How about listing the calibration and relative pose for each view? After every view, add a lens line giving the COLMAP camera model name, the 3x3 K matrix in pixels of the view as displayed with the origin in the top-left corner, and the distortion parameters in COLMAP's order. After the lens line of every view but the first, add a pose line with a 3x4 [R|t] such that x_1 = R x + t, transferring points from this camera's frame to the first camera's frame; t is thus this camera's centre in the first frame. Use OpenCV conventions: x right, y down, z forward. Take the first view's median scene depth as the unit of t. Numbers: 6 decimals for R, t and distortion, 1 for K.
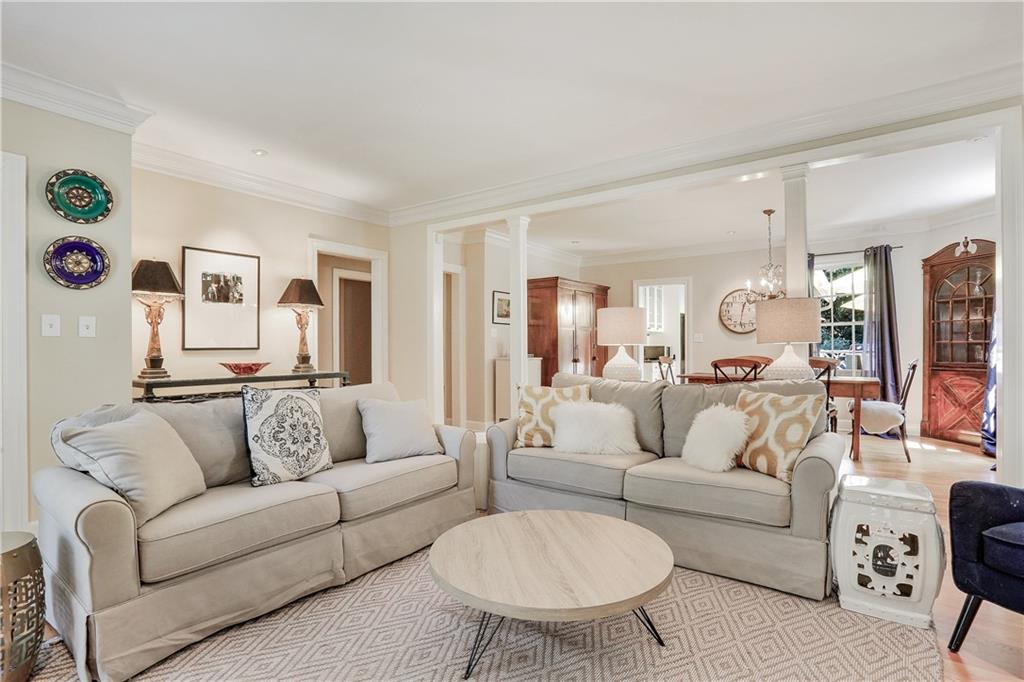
lens RADIAL K [[505.9, 0, 510.1], [0, 505.9, 346.0], [0, 0, 1]] dist [-0.001825, 0.000252]
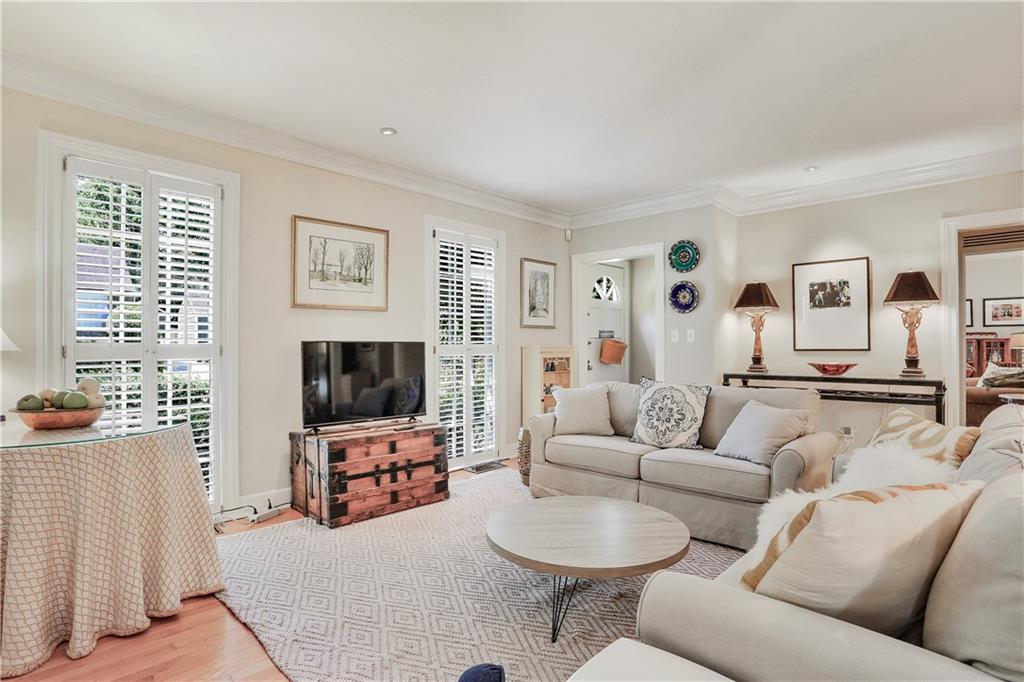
lens RADIAL K [[507.3, 0, 516.4], [0, 507.3, 346.0], [0, 0, 1]] dist [-0.011693, 0.000318]
pose [[-0.100753, 0.004944, -0.994899, 0.608359], [0.006627, 0.999969, 0.004298, -0.012636], [0.994889, -0.006160, -0.100783, 0.459625]]
